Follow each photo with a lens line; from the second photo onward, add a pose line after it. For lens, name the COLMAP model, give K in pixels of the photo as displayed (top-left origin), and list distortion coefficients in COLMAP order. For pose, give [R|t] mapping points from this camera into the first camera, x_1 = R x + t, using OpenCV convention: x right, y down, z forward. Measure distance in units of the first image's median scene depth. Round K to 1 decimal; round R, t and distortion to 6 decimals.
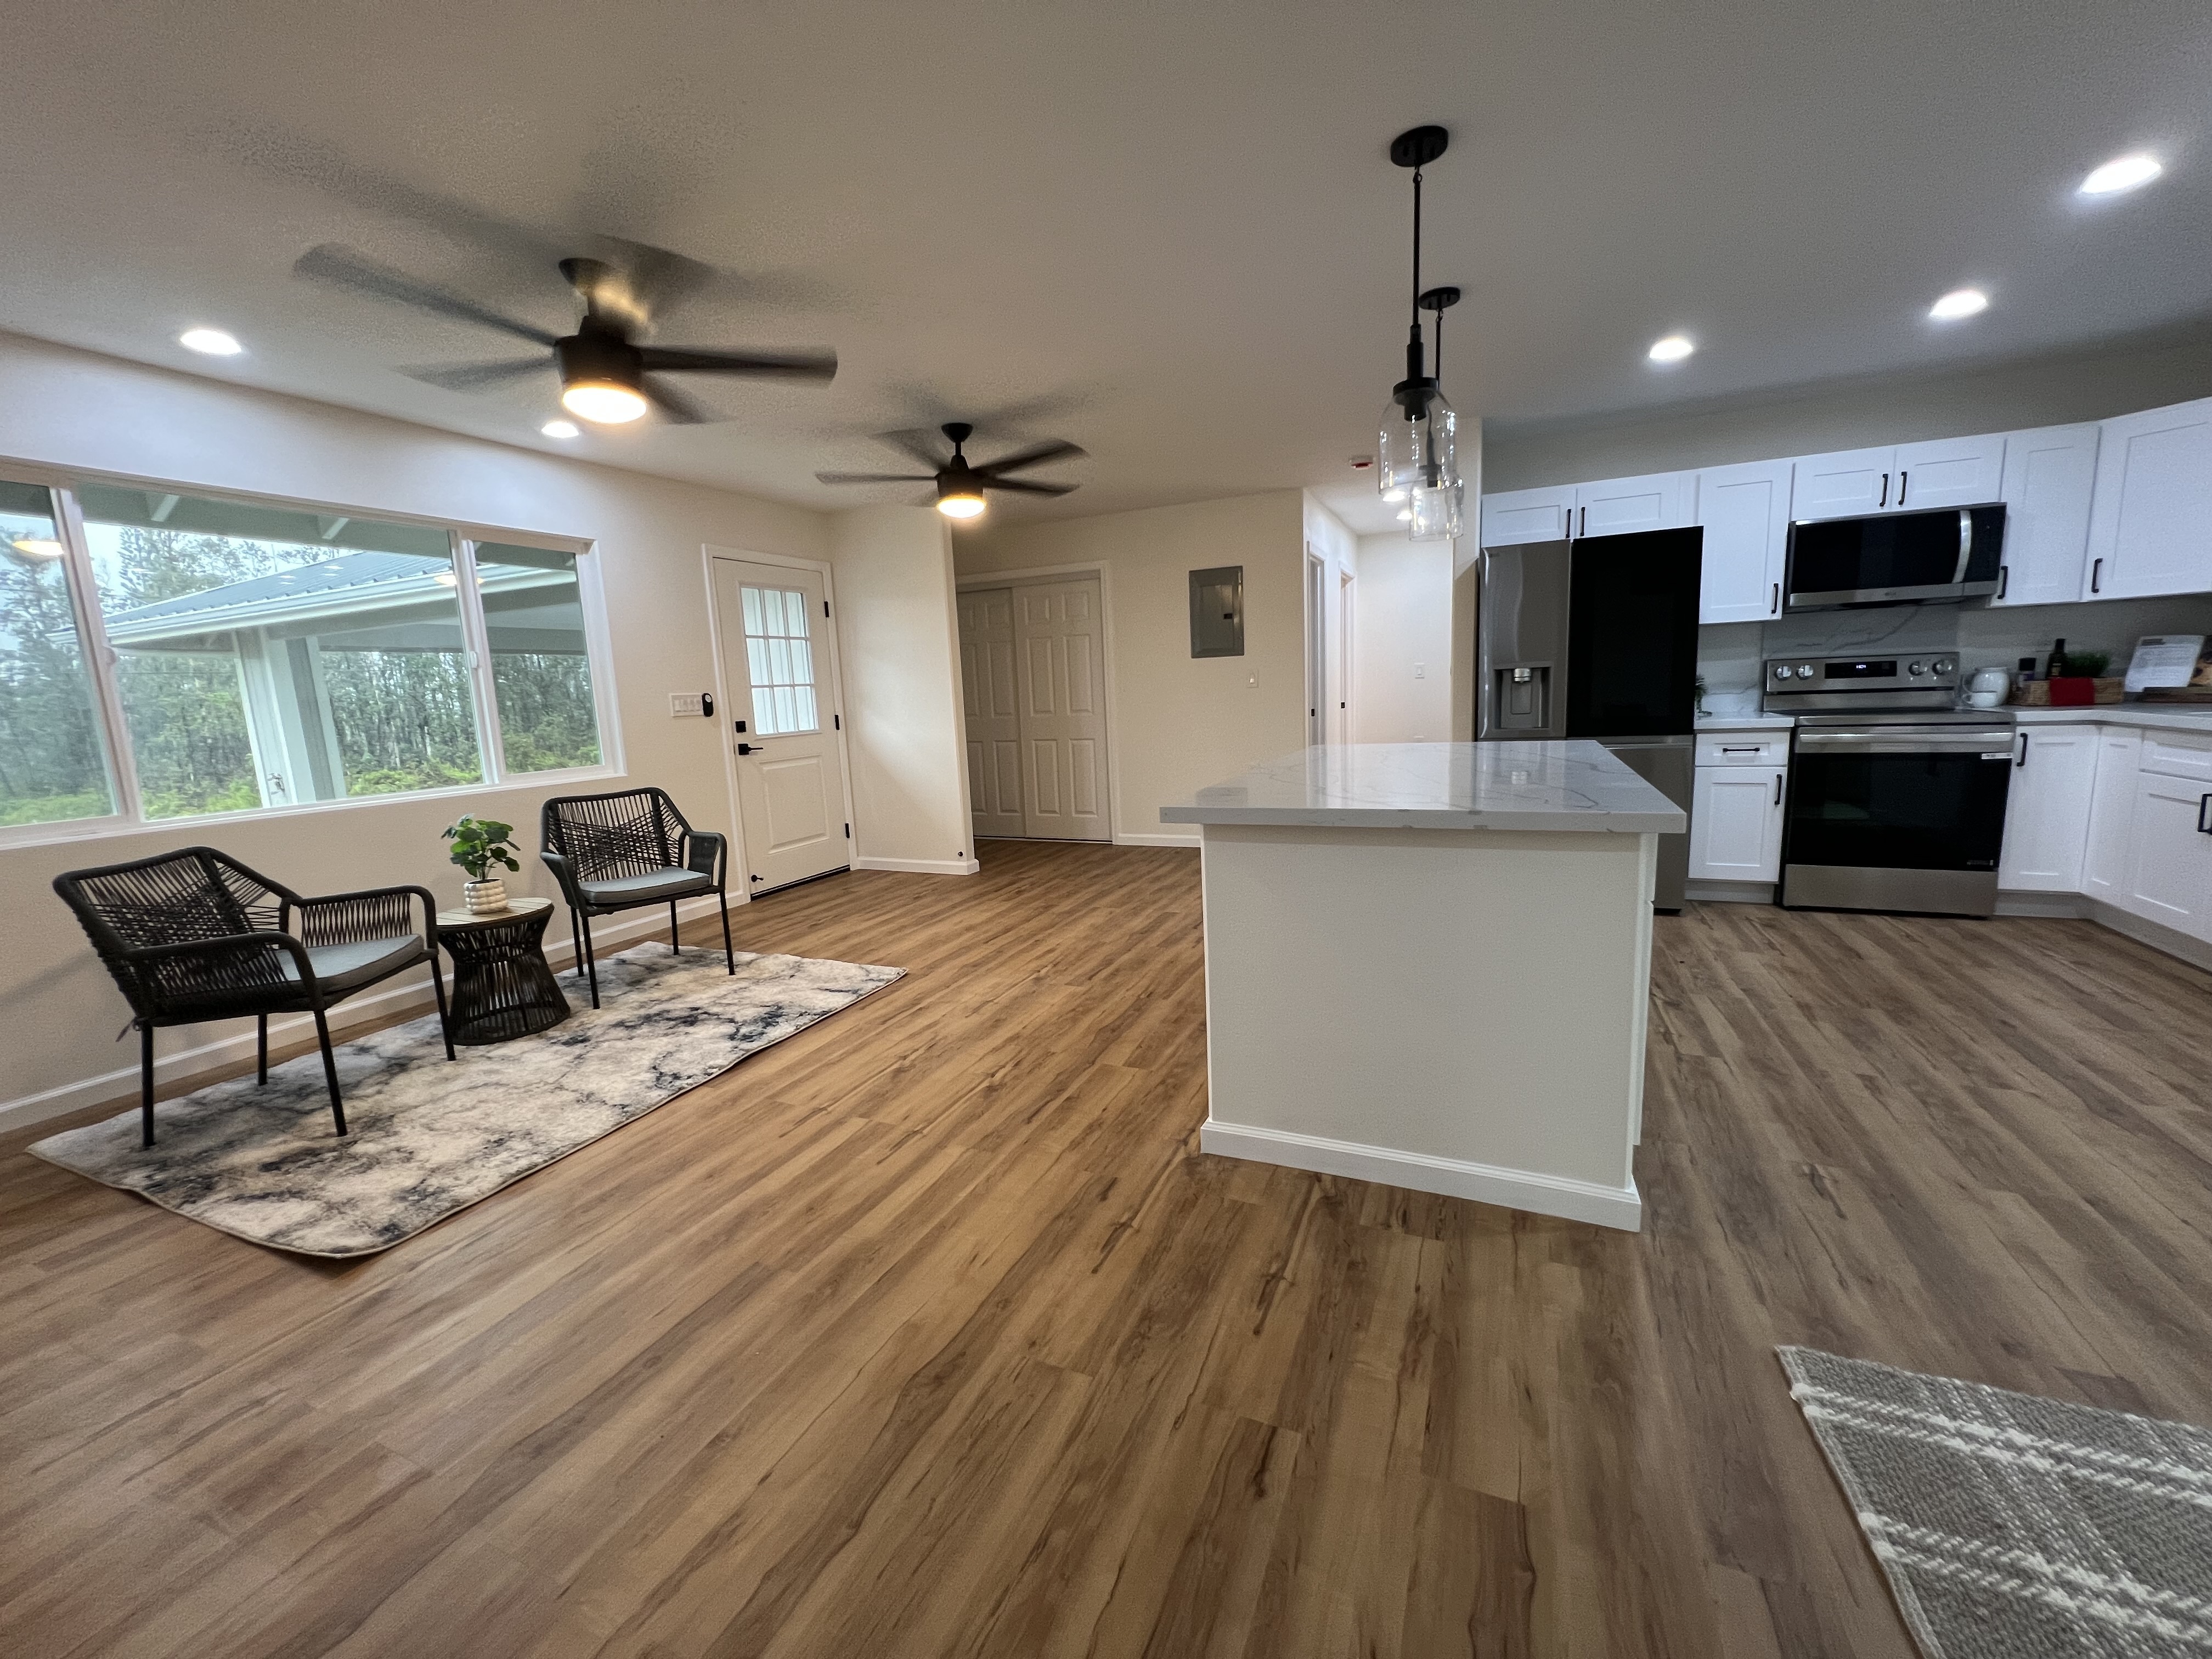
lens RADIAL K [[879.8, 0, 1106.0], [0, 879.8, 829.5], [0, 0, 1]] dist [-0.002735, -0.000359]
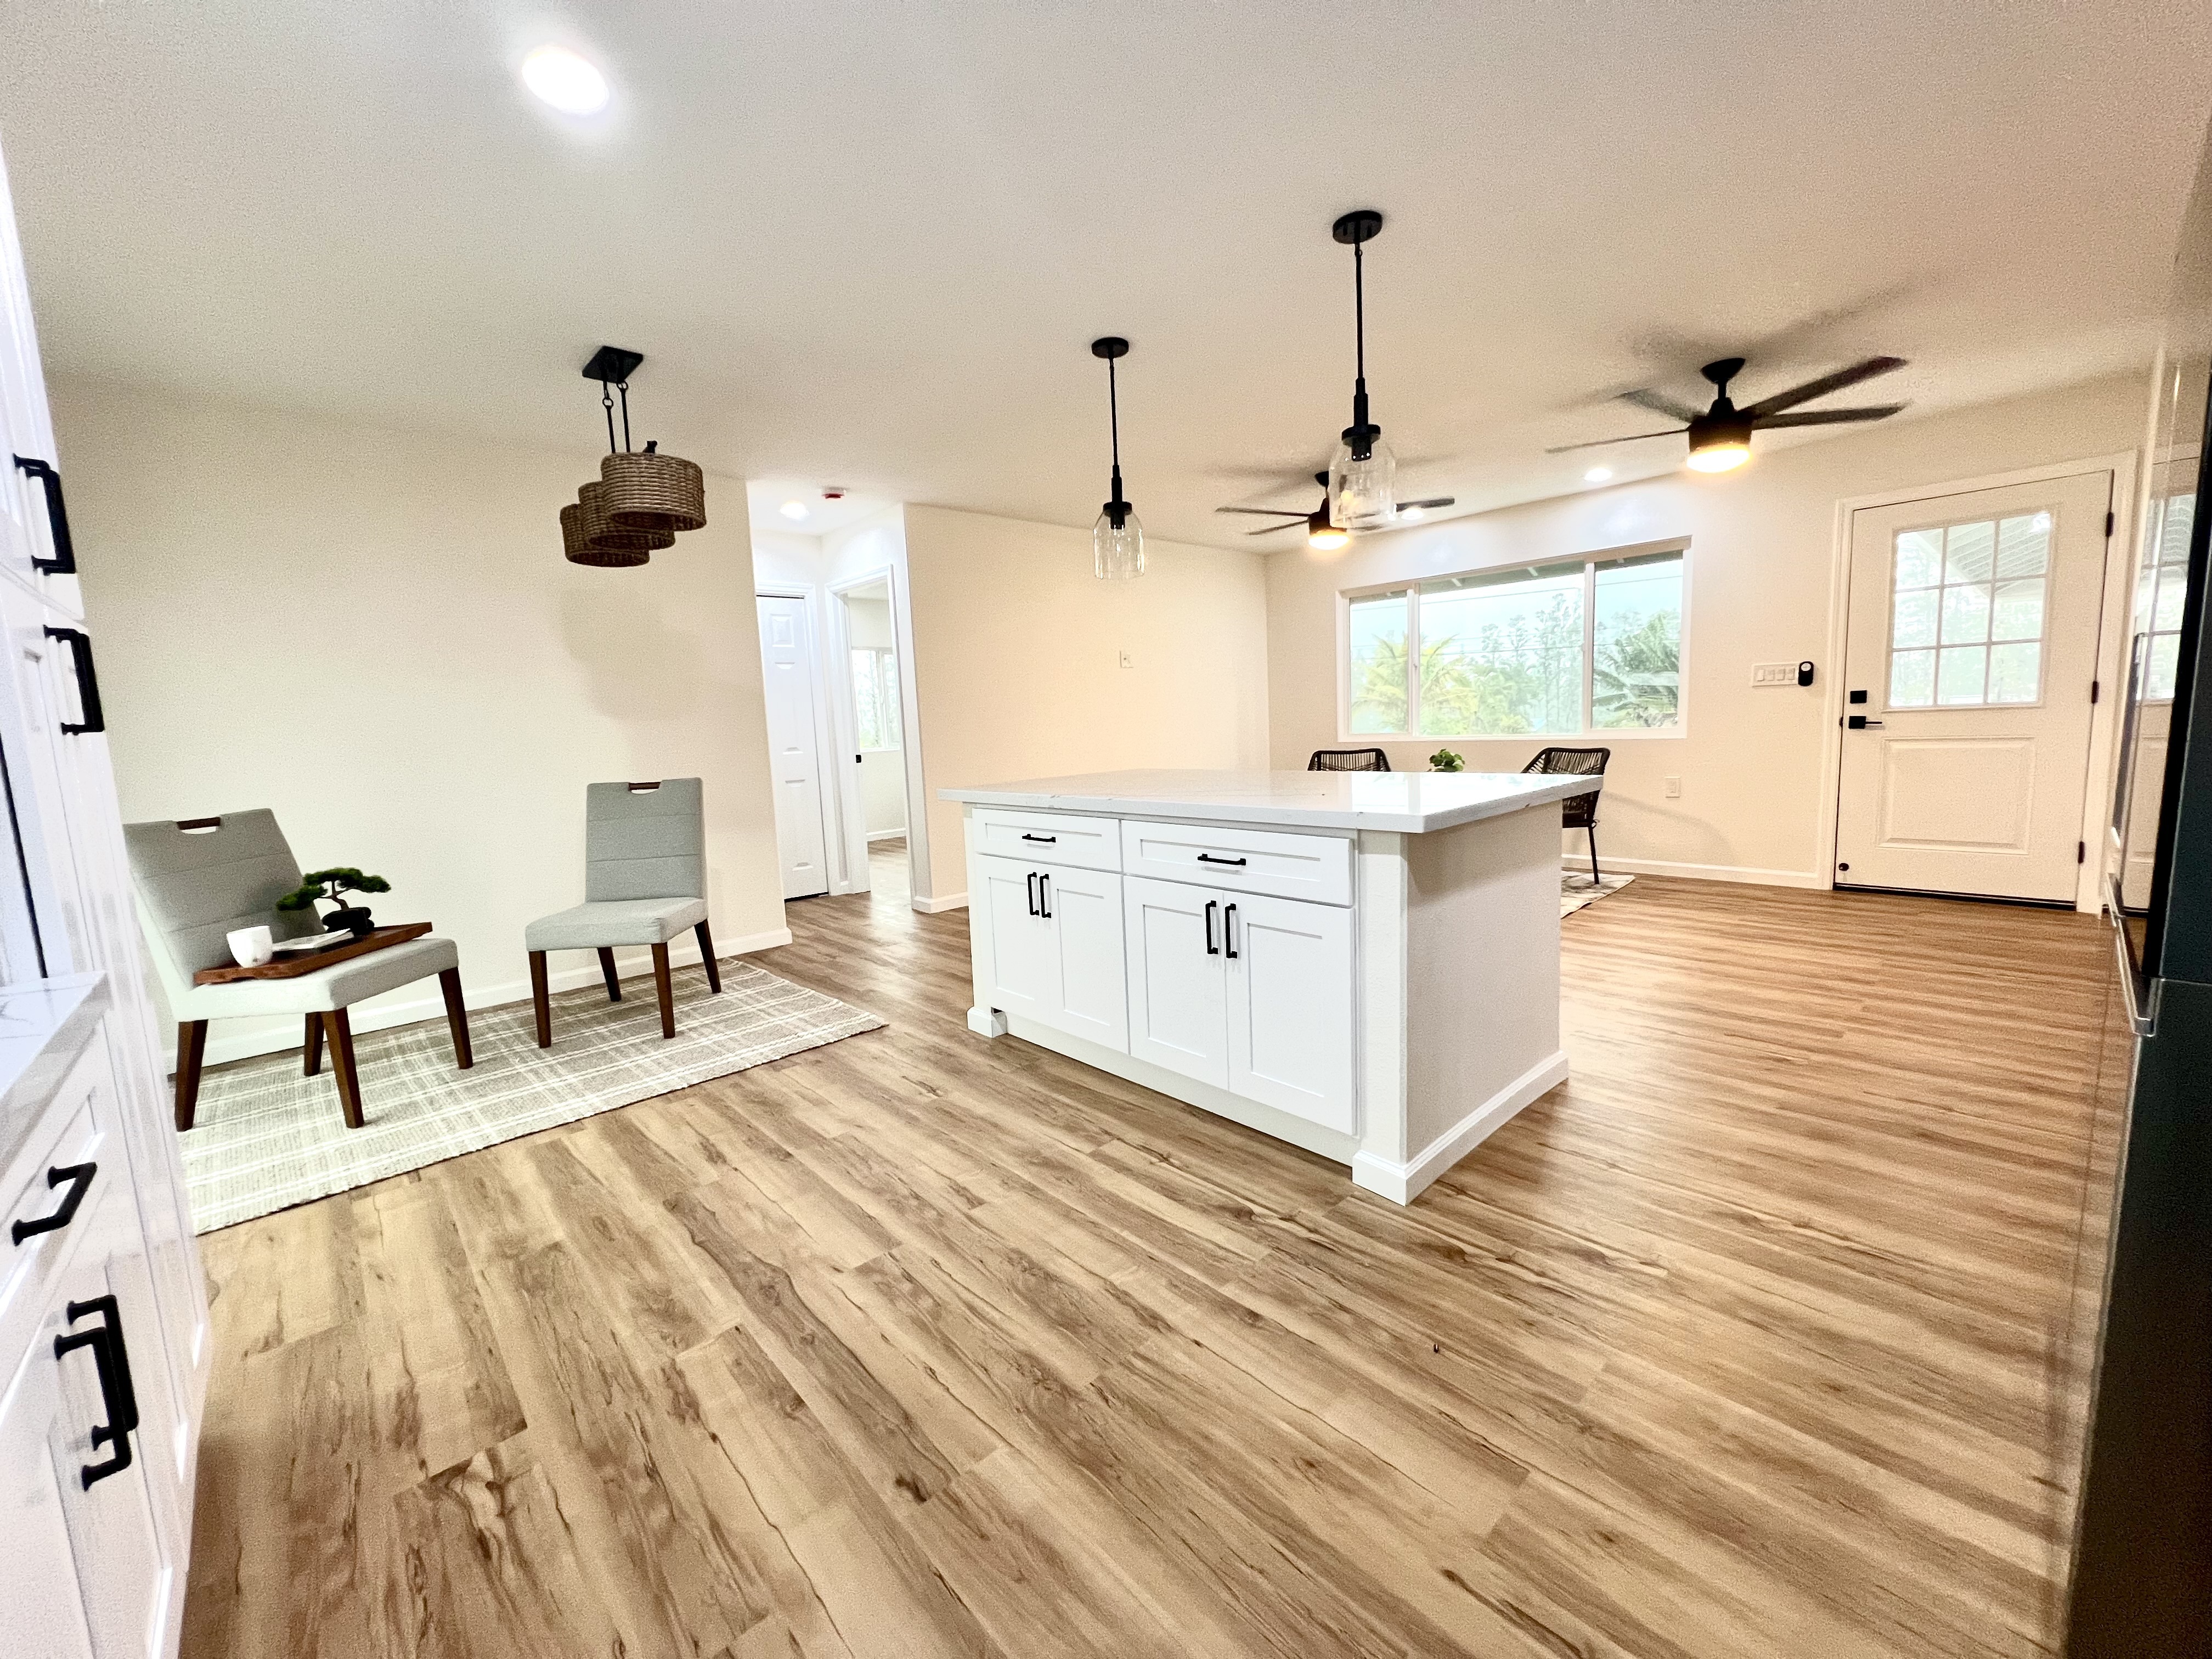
lens RADIAL K [[879.8, 0, 1106.0], [0, 879.8, 829.5], [0, 0, 1]] dist [-0.002735, -0.000359]
pose [[-0.381327, 0.183628, -0.906019, 1.257308], [-0.084121, 0.969114, 0.231821, -0.228002], [0.920605, 0.164615, -0.354103, 1.120570]]
